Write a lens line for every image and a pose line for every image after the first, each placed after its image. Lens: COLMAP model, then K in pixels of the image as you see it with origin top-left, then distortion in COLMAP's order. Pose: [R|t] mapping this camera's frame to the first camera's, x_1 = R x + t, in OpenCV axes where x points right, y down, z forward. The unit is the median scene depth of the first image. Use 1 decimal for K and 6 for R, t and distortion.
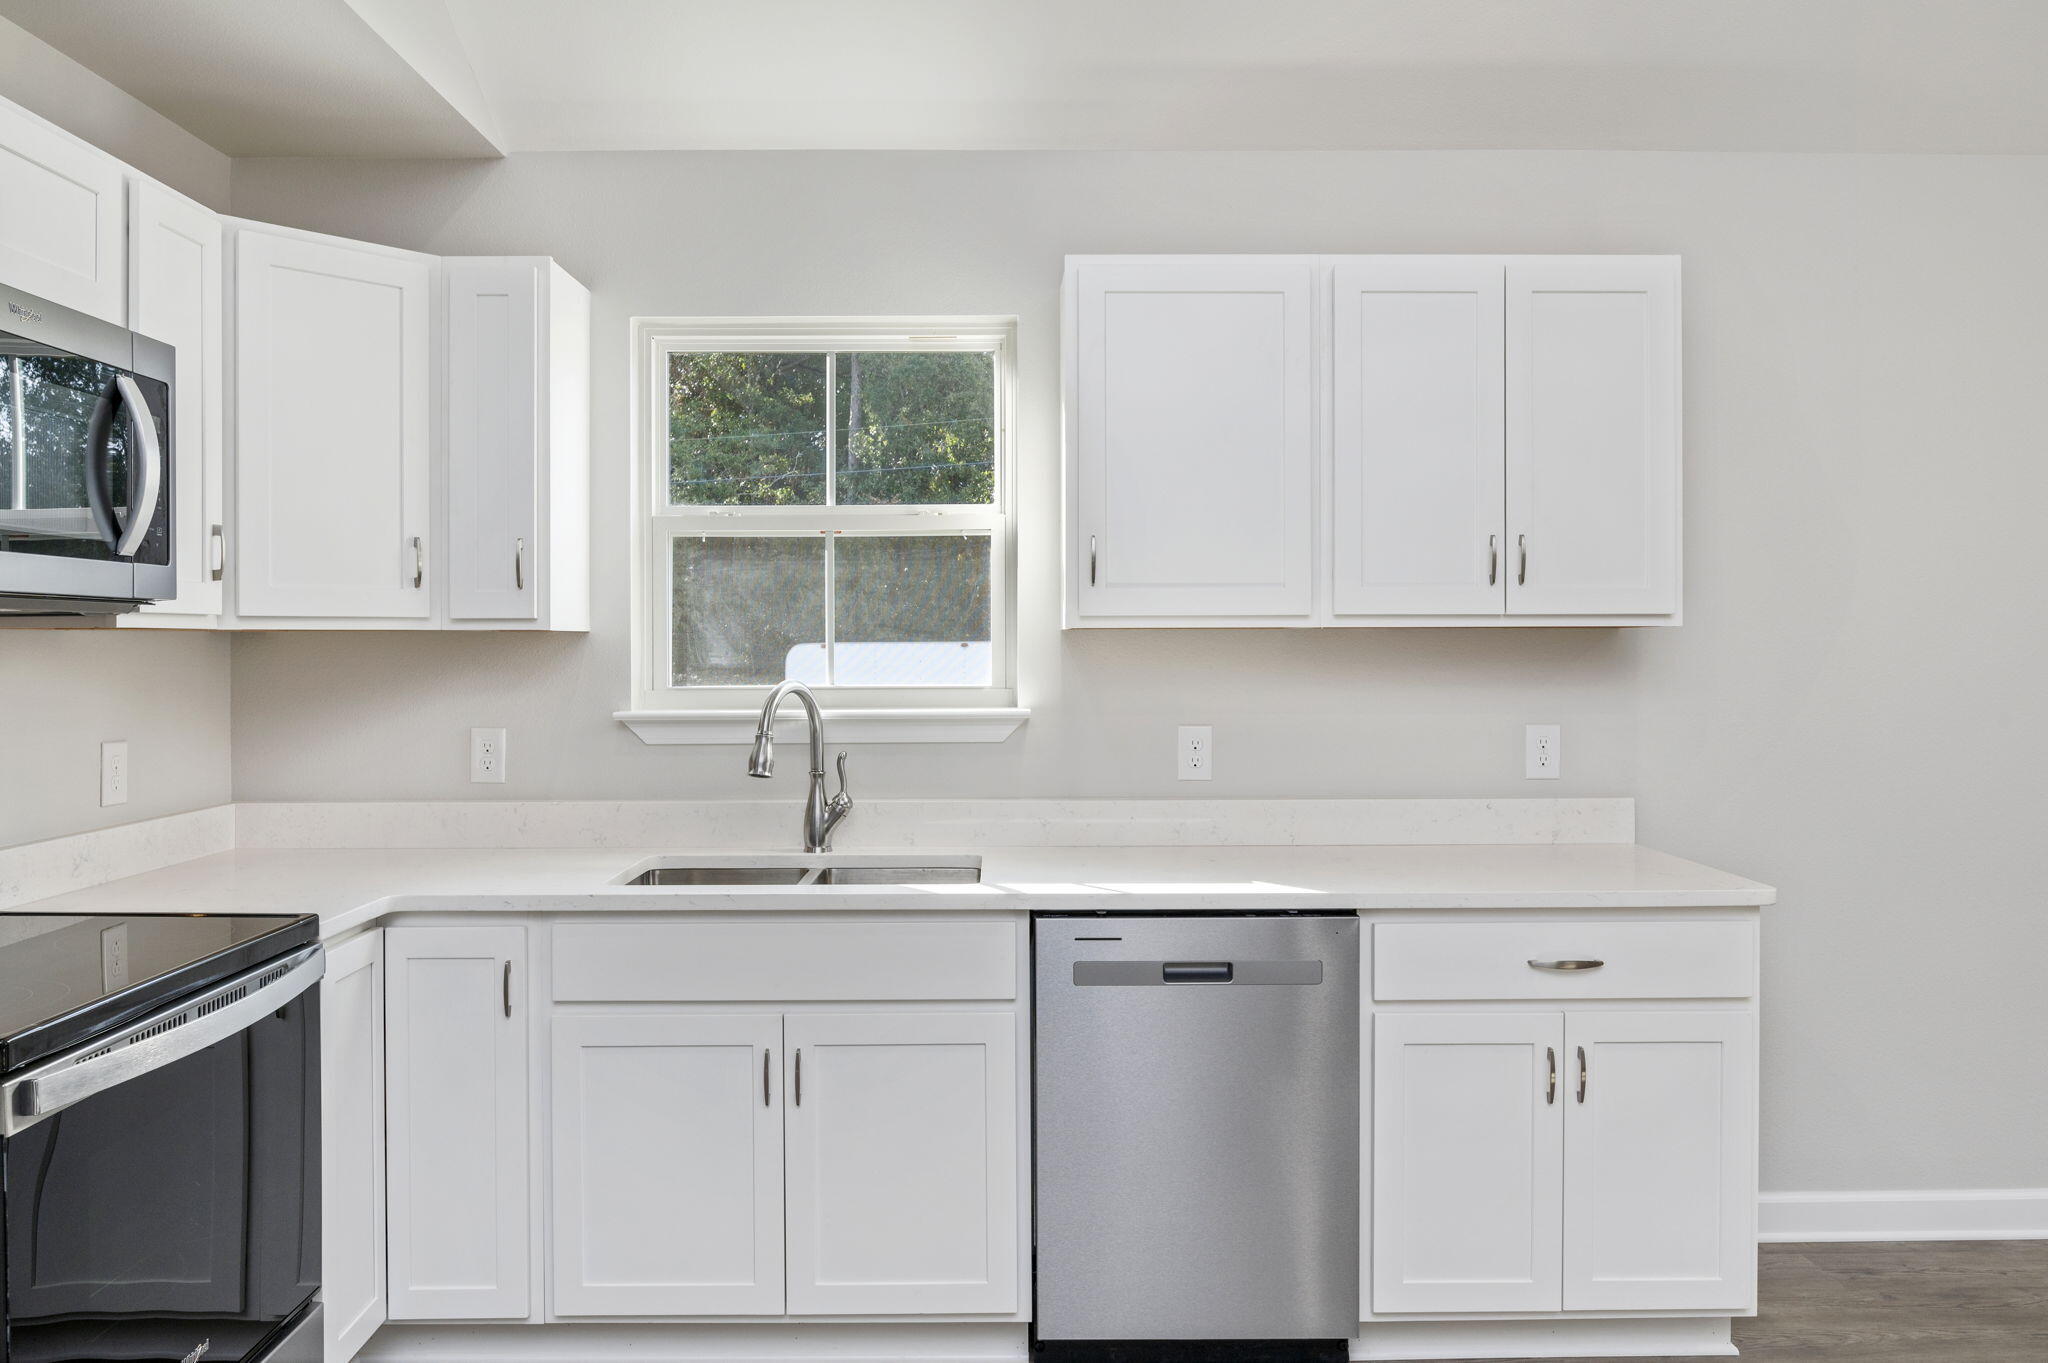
lens RADIAL K [[1438.4, 0, 982.5], [0, 1438.4, 662.0], [0, 0, 1]] dist [-0.027267, 0.005755]
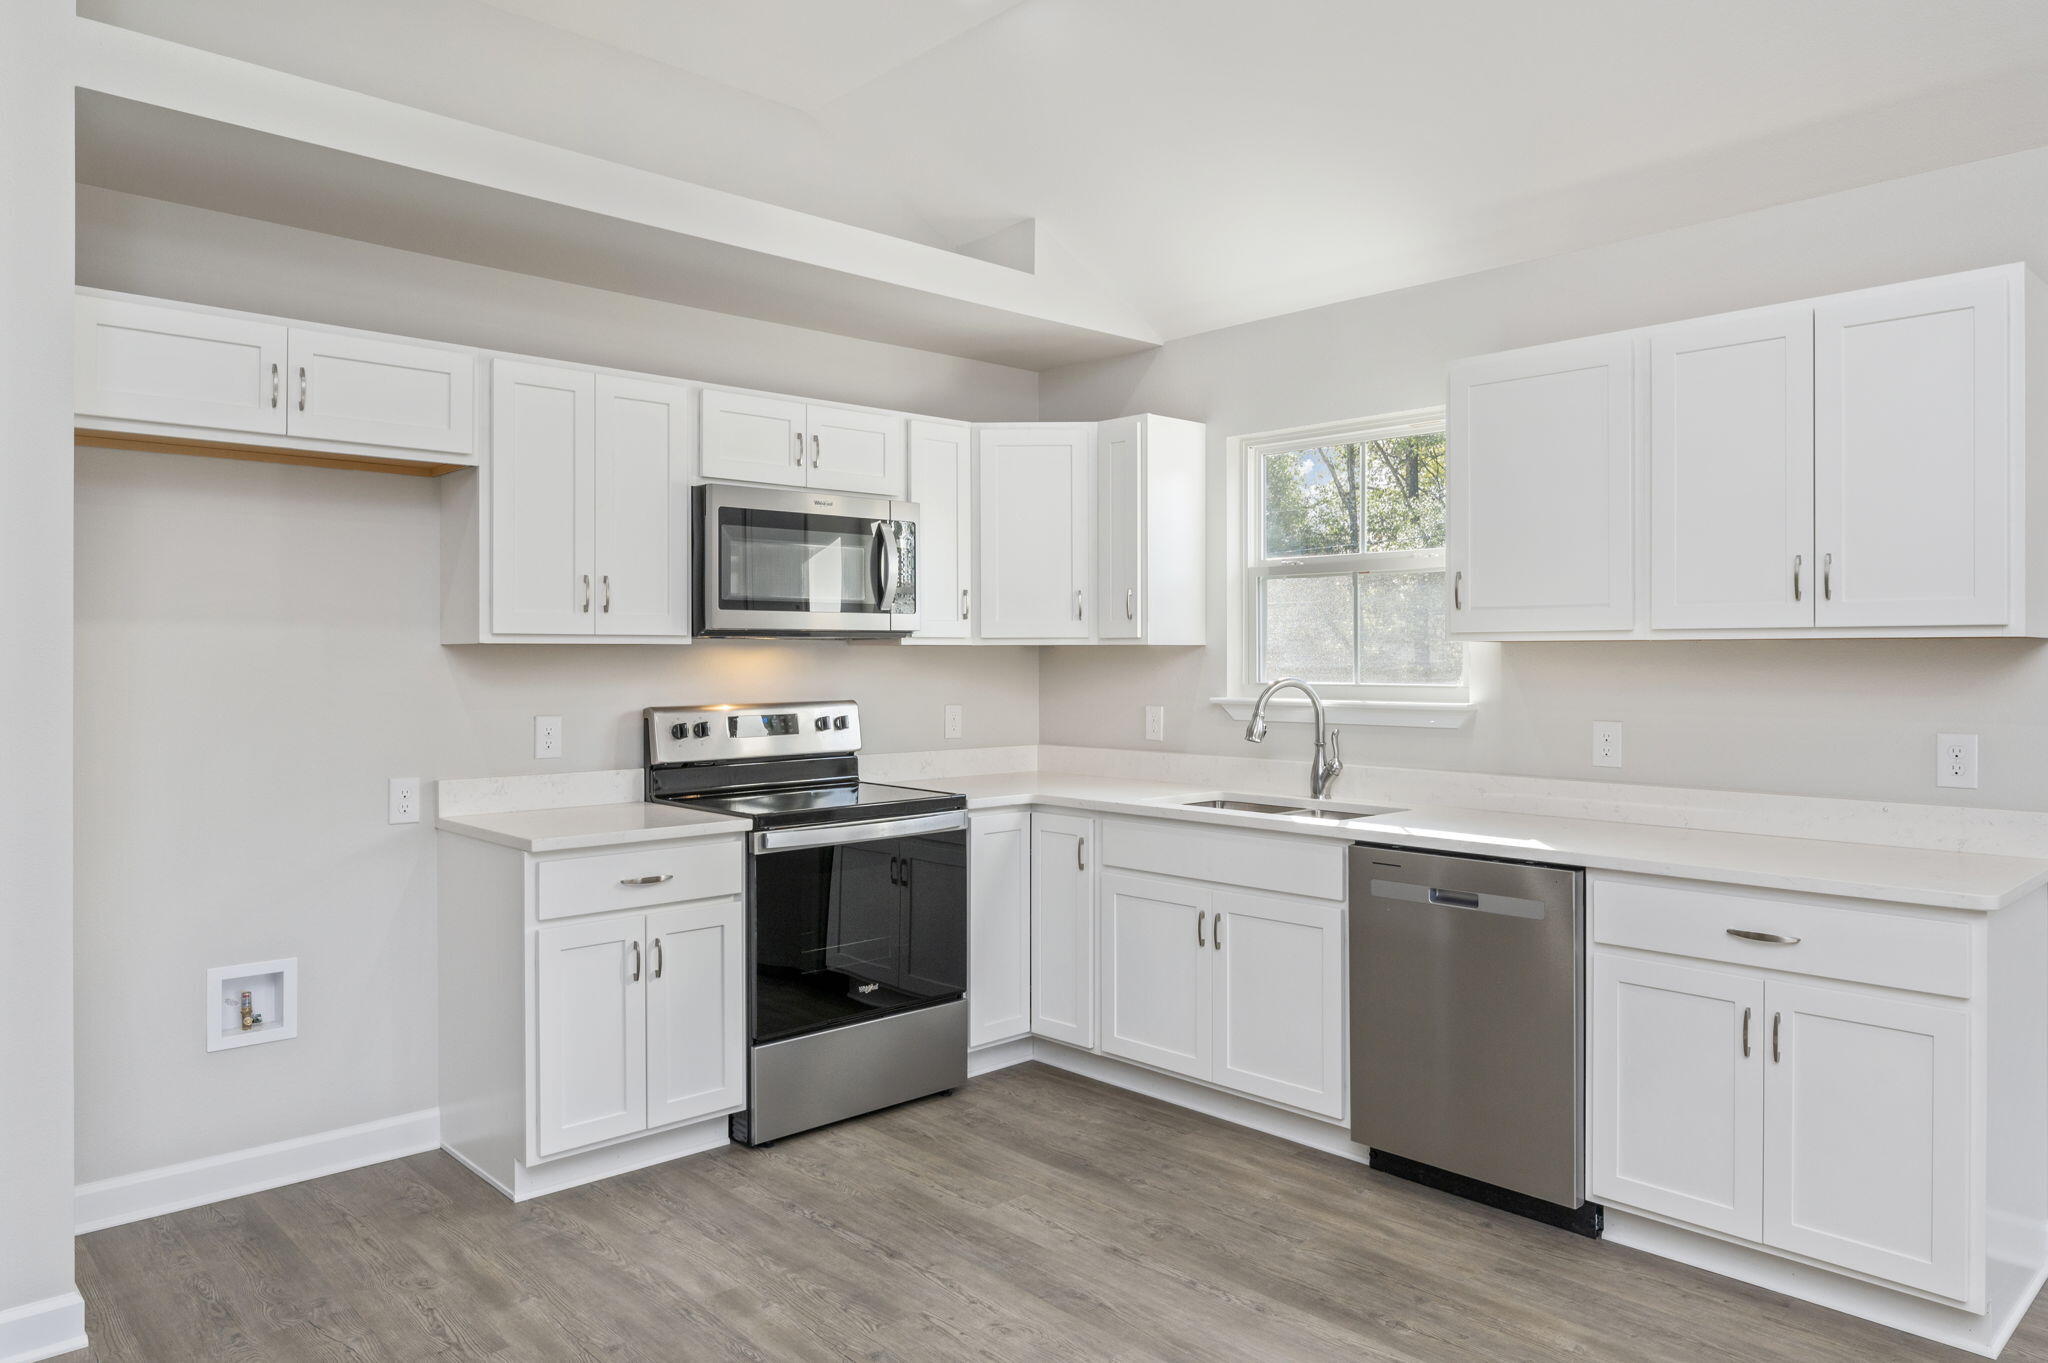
lens RADIAL K [[1325.9, 0, 1028.8], [0, 1325.9, 681.5], [0, 0, 1]] dist [-0.016276, -0.002207]
pose [[0.691956, 0.016412, -0.721753, 0.677931], [-0.009407, 0.999862, 0.013717, 0.000029], [0.721878, -0.002701, 0.692015, -0.129105]]
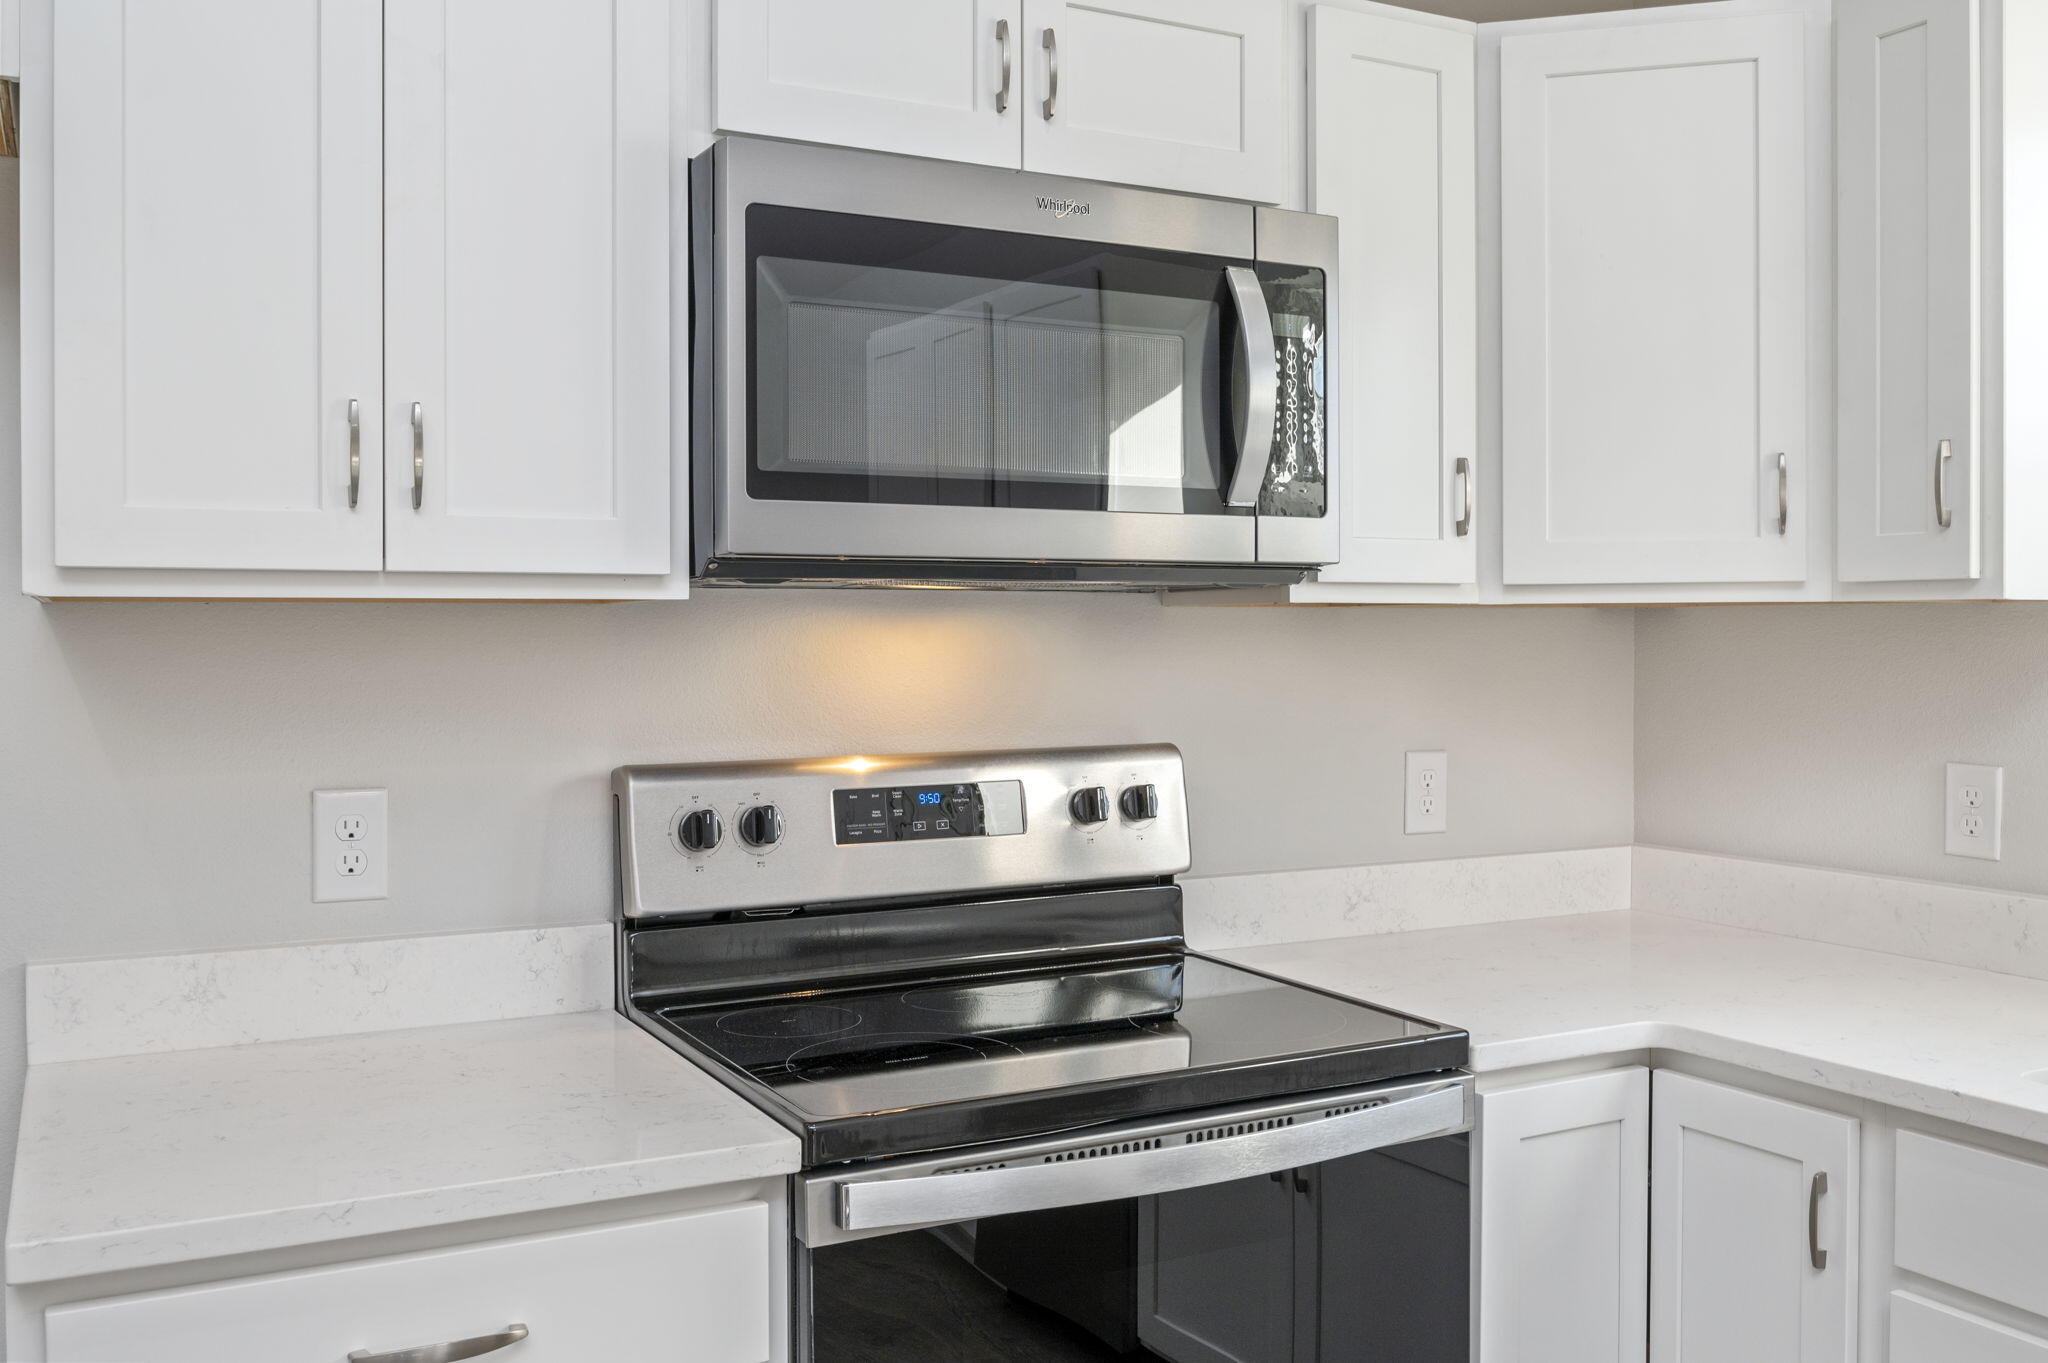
lens RADIAL K [[1776.7, 0, 1019.0], [0, 1776.7, 658.6], [0, 0, 1]] dist [-0.026136, -0.000571]
pose [[0.472673, 0.014316, -0.881122, 0.123070], [-0.009462, 0.999893, 0.011170, -0.002979], [0.881187, 0.003057, 0.472758, 0.332611]]
